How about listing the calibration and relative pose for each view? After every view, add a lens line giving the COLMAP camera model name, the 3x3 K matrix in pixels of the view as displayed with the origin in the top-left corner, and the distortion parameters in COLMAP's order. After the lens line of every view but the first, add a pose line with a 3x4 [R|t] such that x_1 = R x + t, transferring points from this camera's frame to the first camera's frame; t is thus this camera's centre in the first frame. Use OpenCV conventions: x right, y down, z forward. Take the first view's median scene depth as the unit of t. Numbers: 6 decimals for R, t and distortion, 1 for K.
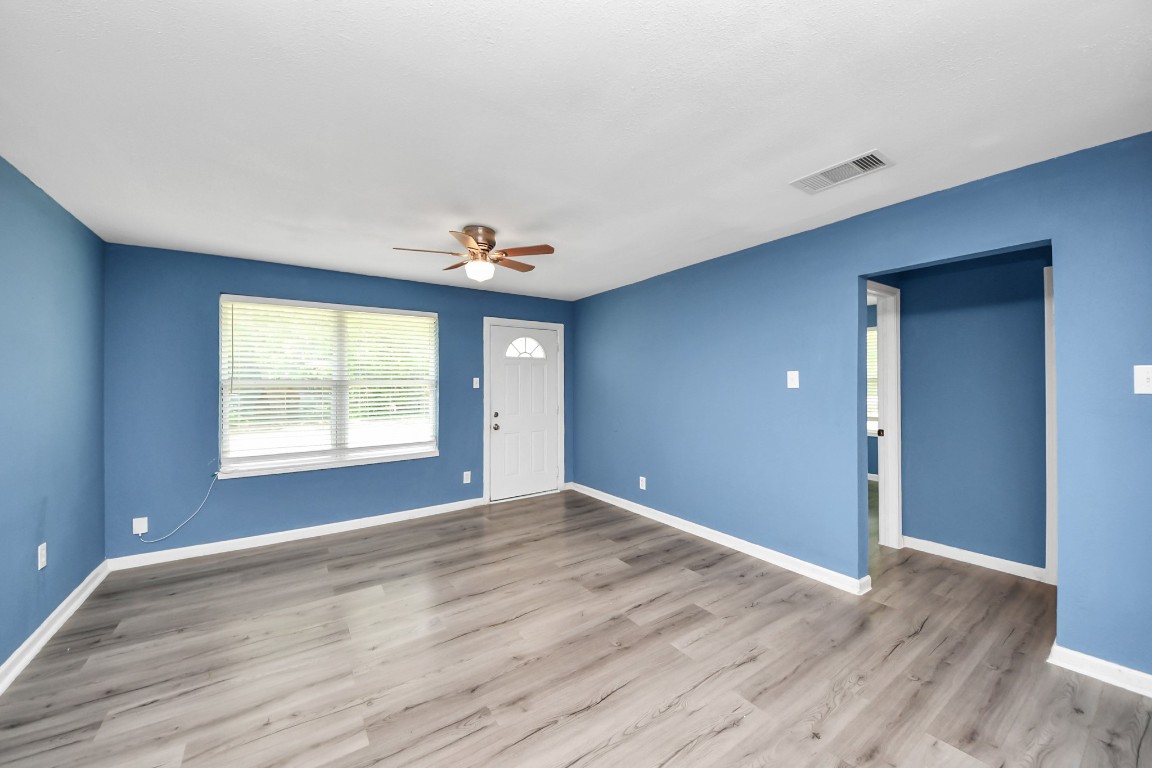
lens RADIAL K [[429.1, 0, 568.7], [0, 429.1, 382.2], [0, 0, 1]] dist [0.051669, -0.026339]
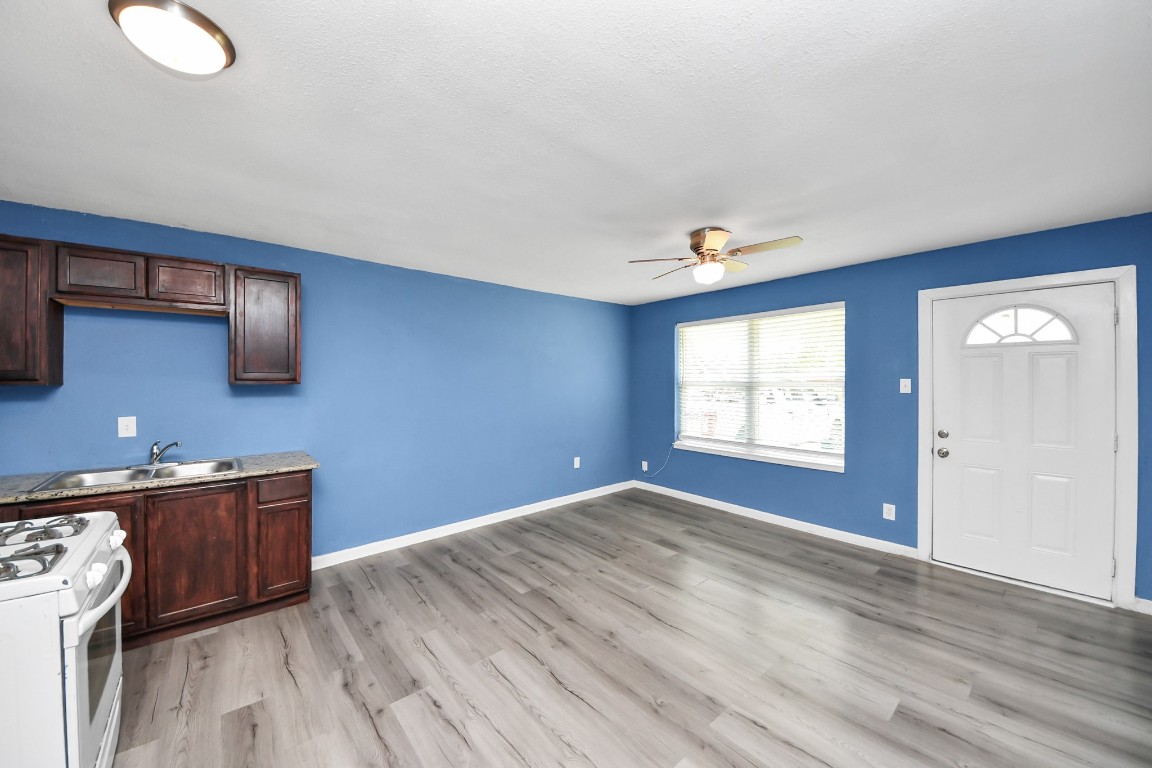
lens RADIAL K [[429.1, 0, 568.7], [0, 429.1, 382.2], [0, 0, 1]] dist [0.051669, -0.026339]
pose [[0.094549, 0.008250, -0.995486, 0.618162], [0.002969, 0.999959, 0.008569, -0.016495], [0.995516, -0.003766, 0.094520, 0.495689]]
